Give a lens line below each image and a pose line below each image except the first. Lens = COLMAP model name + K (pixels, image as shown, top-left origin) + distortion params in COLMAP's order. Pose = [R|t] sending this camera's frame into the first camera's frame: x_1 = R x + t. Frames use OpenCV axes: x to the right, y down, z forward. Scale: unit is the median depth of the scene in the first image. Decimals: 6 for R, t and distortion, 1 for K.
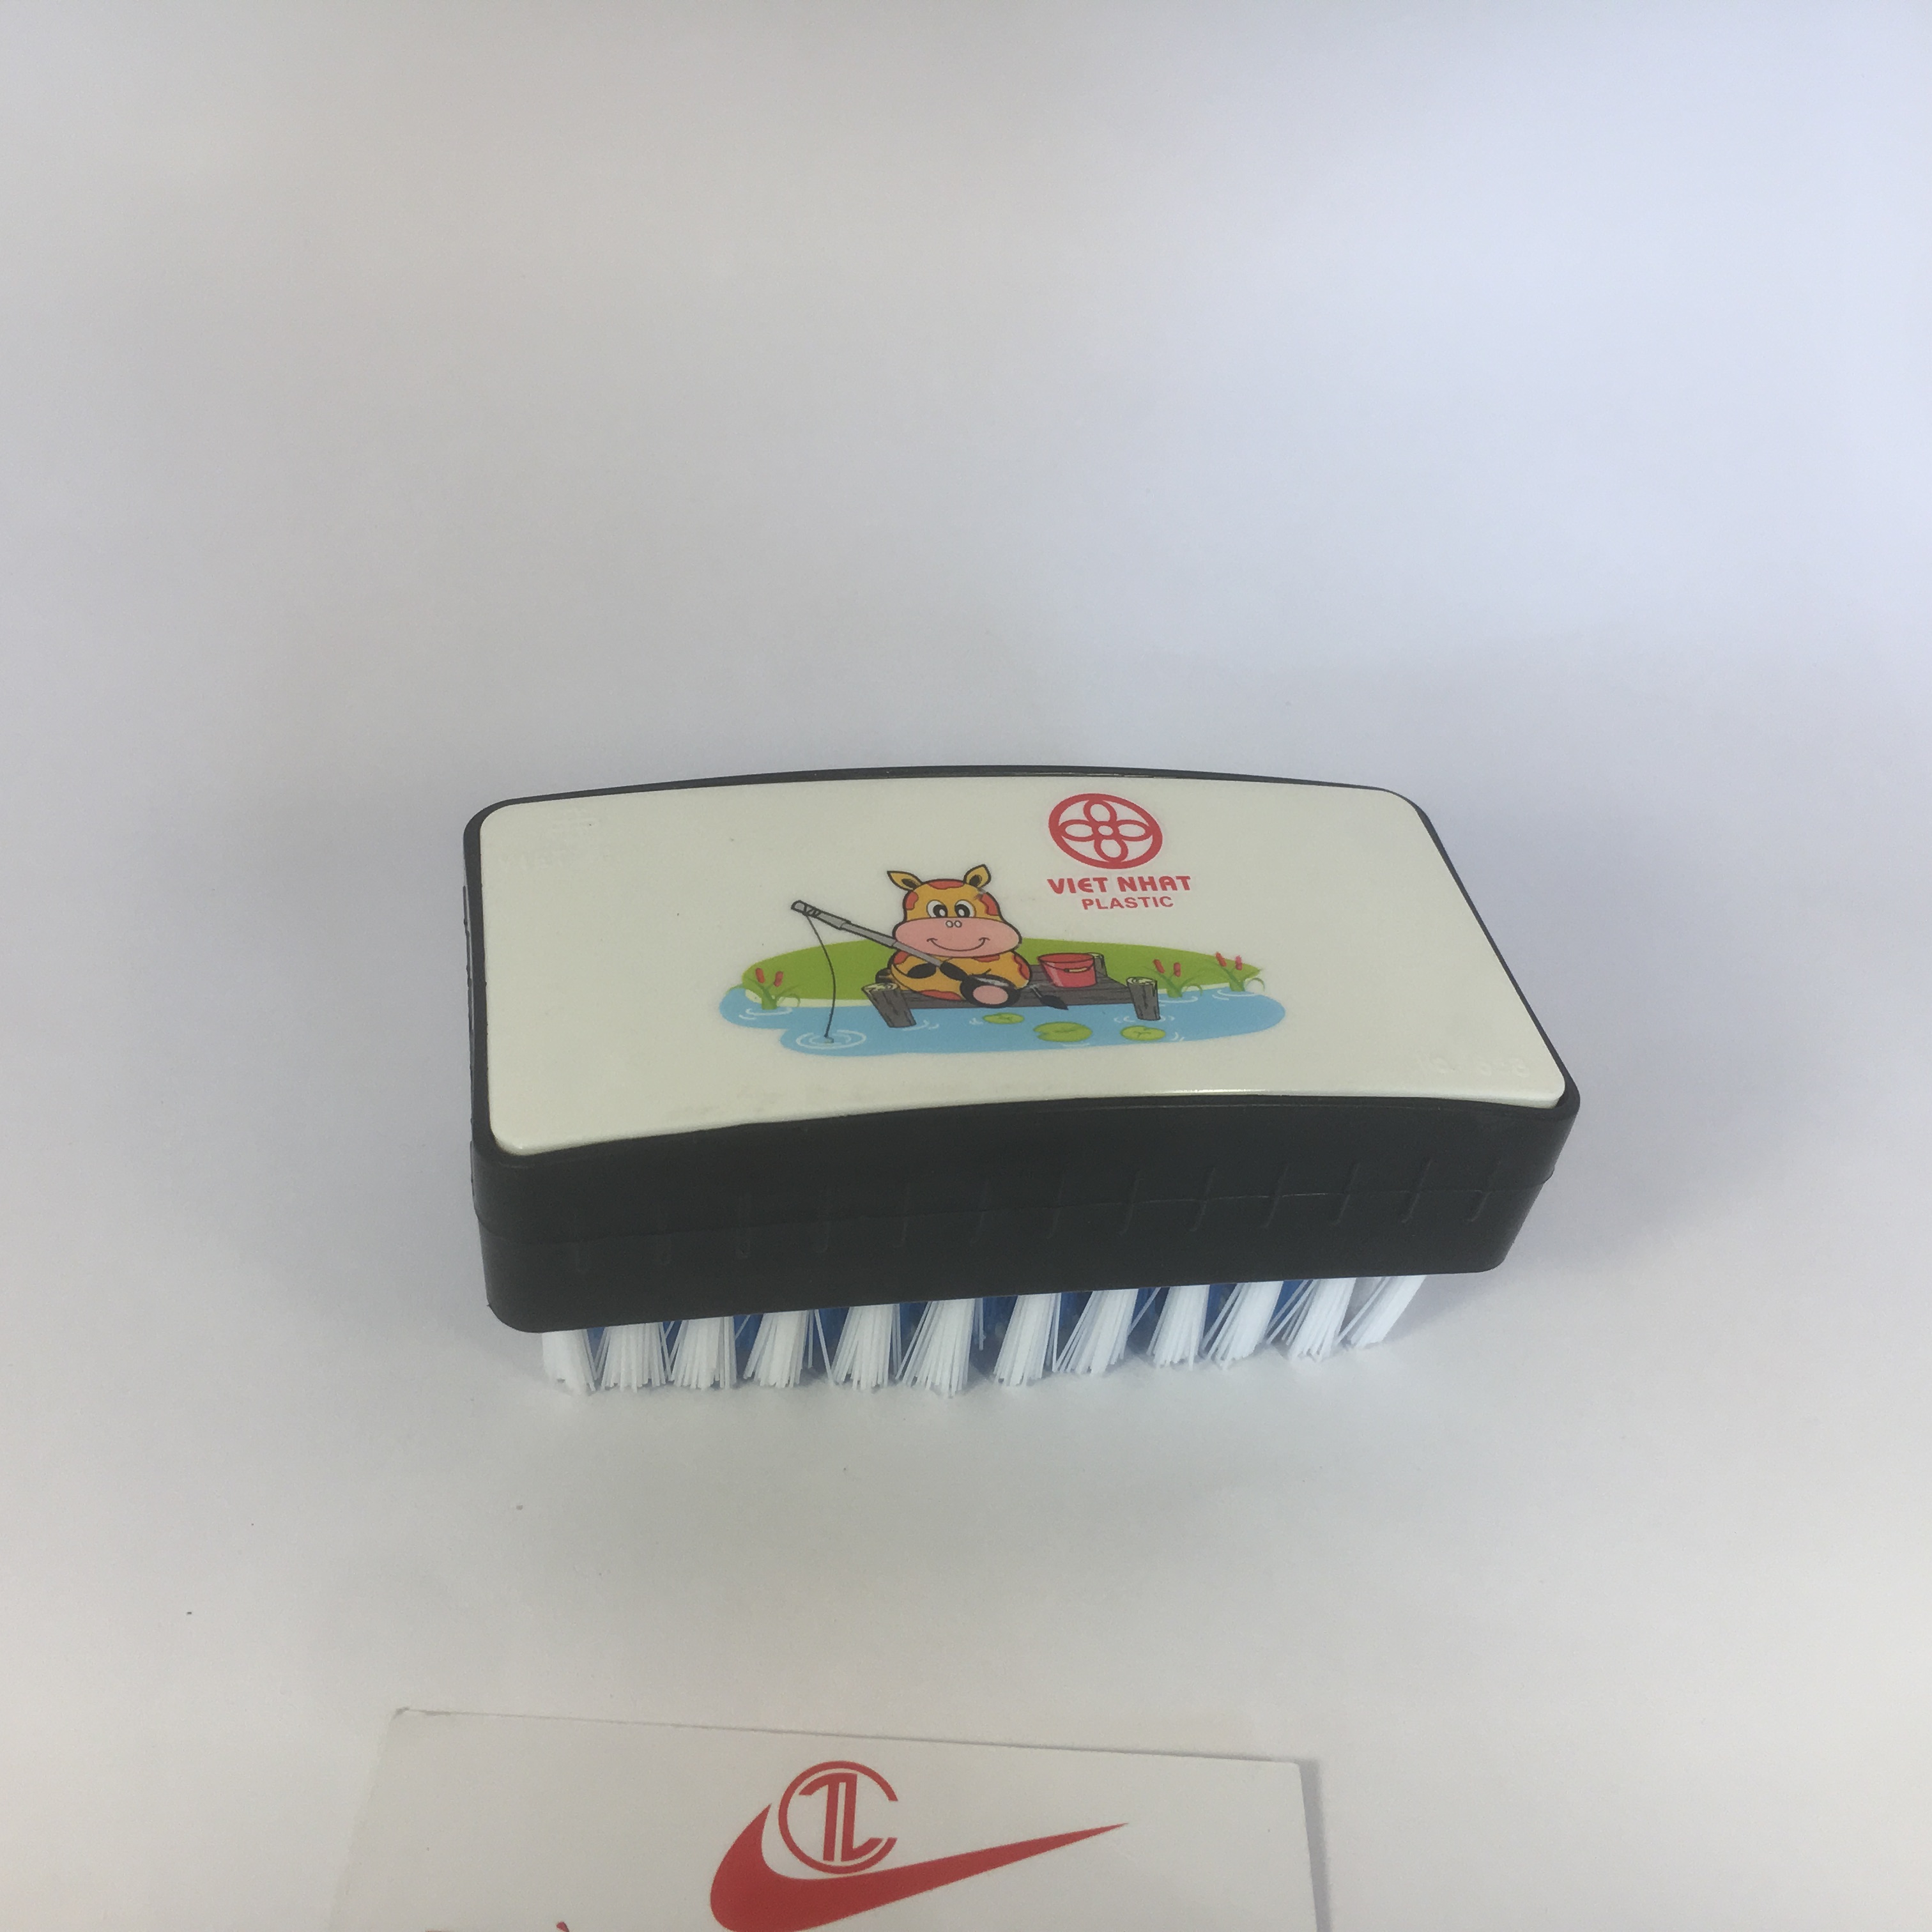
lens RADIAL K [[2328.3, 0, 966.0], [0, 2328.3, 966.0], [0, 0, 1]] dist [0.077558, -0.006131]
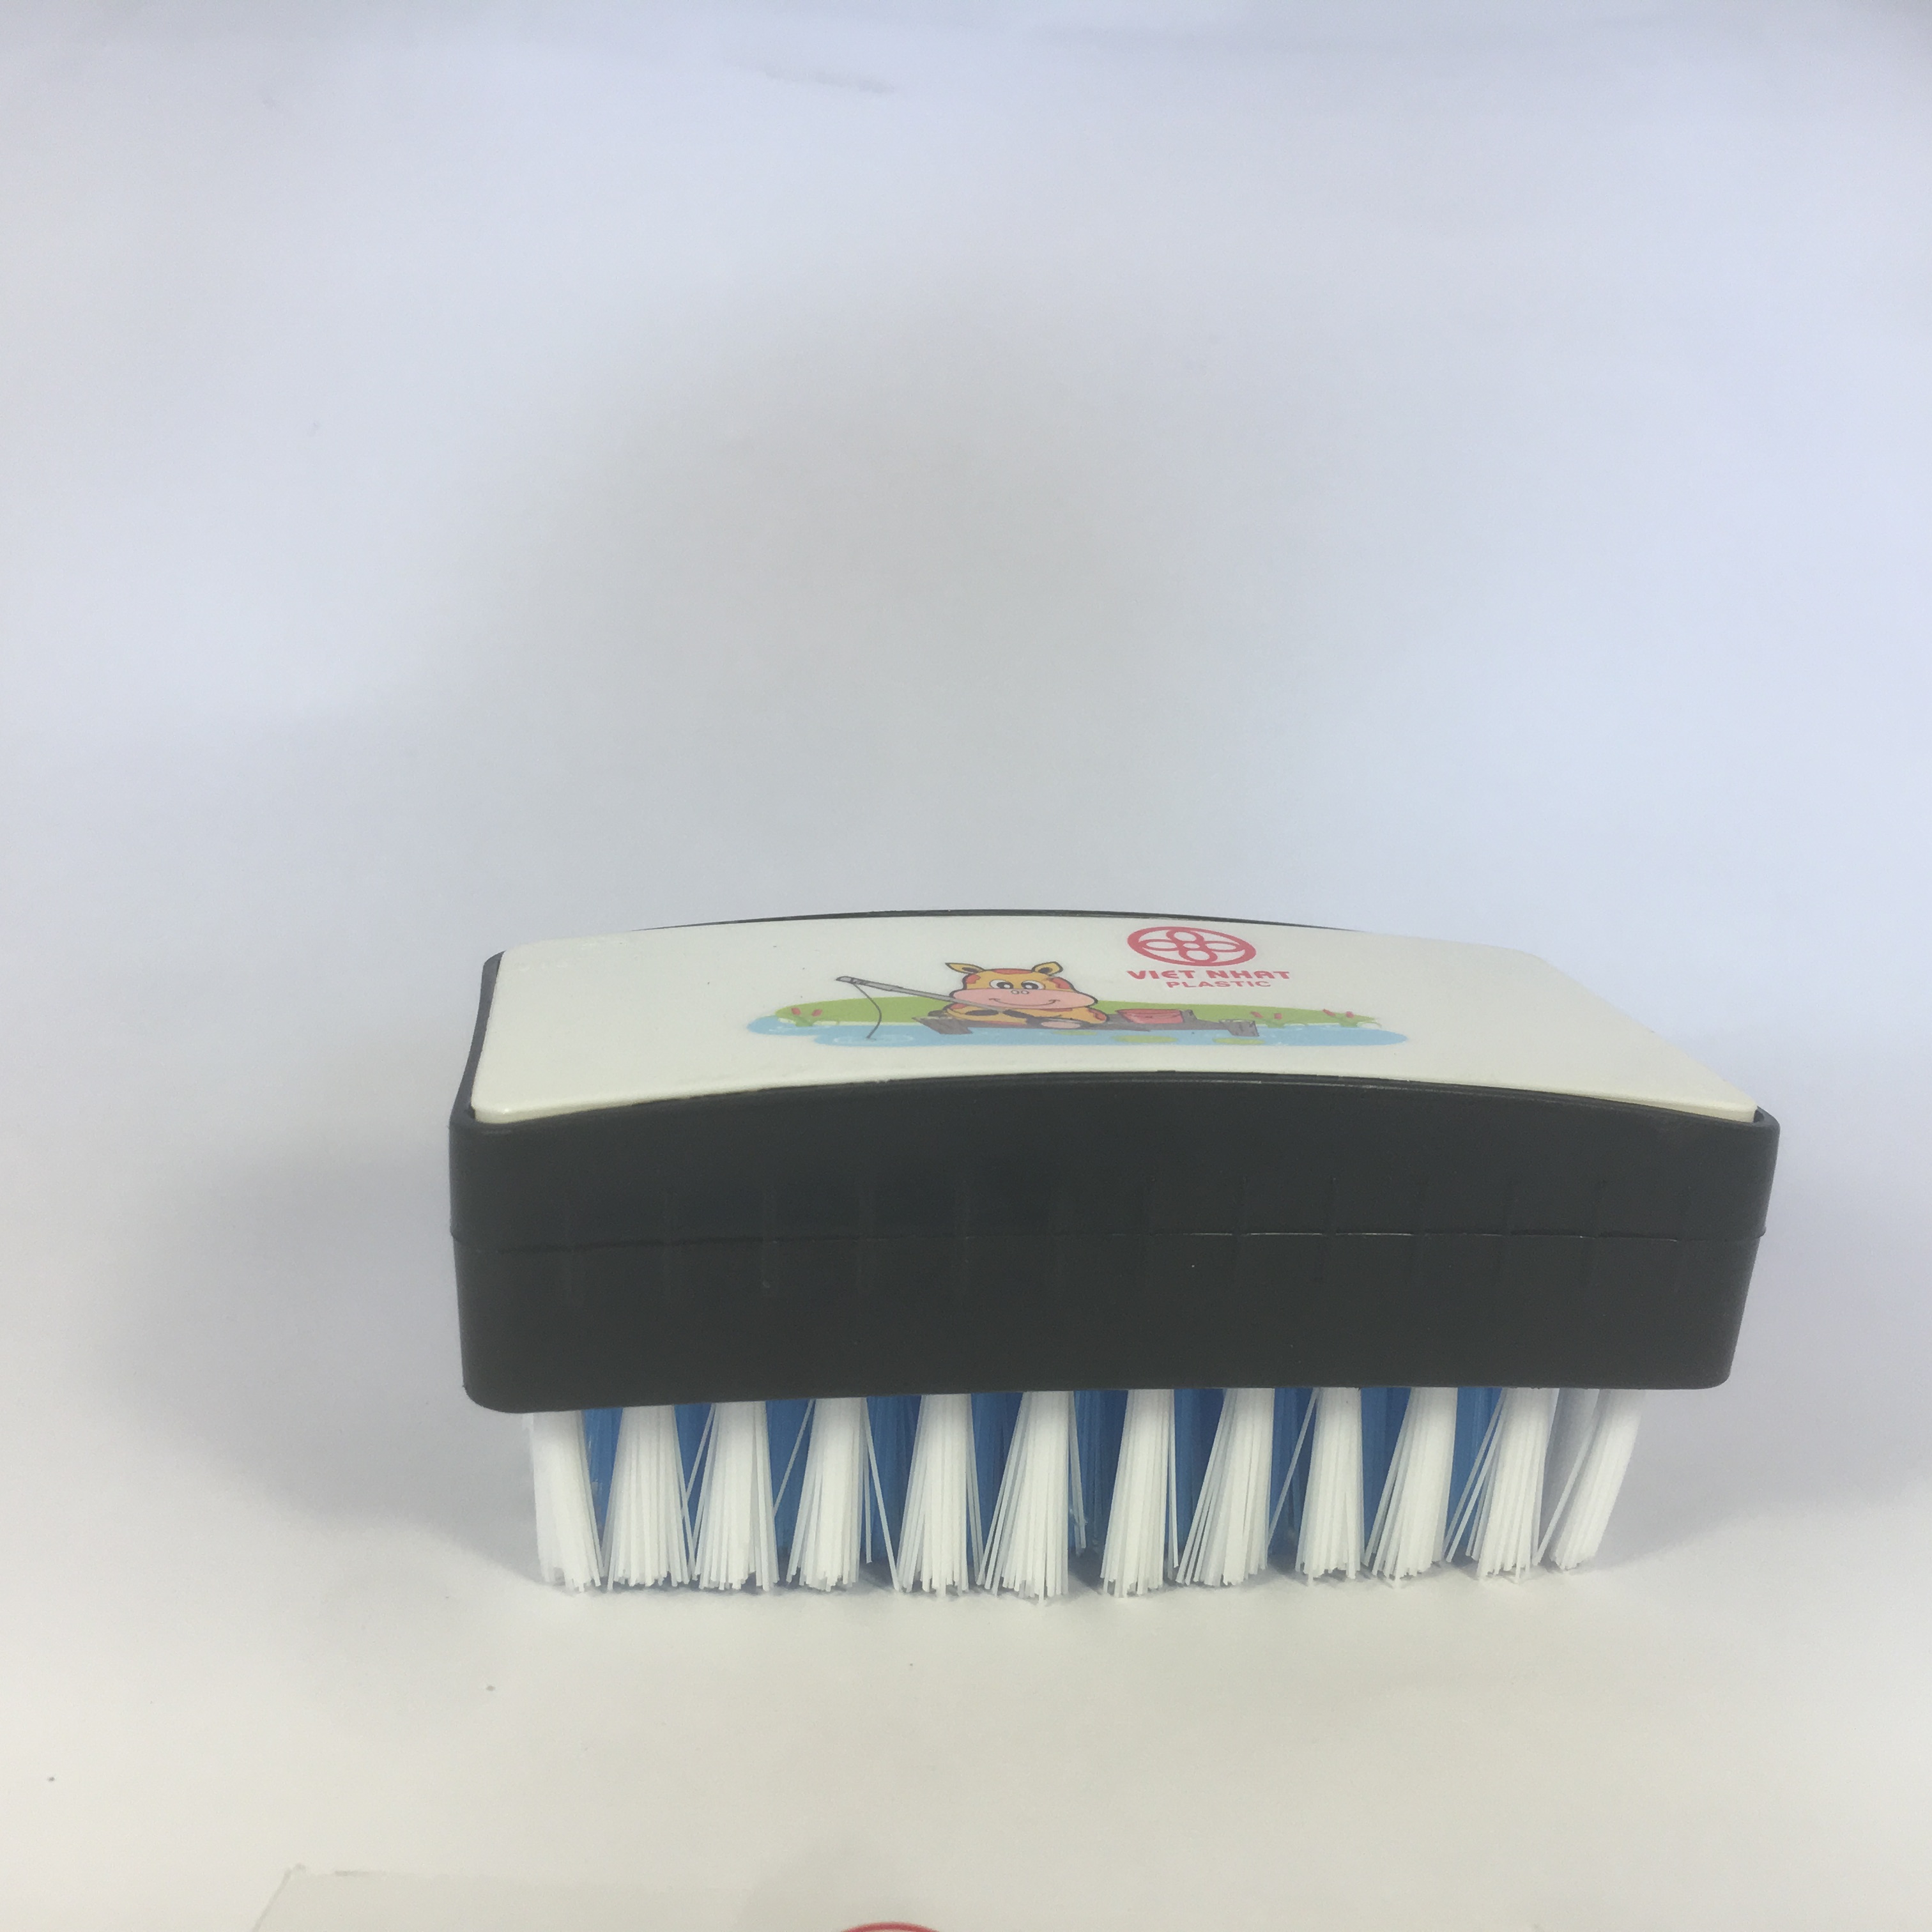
lens RADIAL K [[2328.3, 0, 966.0], [0, 2328.3, 966.0], [0, 0, 1]] dist [0.077558, -0.006131]
pose [[0.996882, -0.056913, -0.054659, 0.022472], [0.026973, 0.896728, -0.441759, 0.351813], [0.074156, 0.438908, 0.895467, 0.198164]]
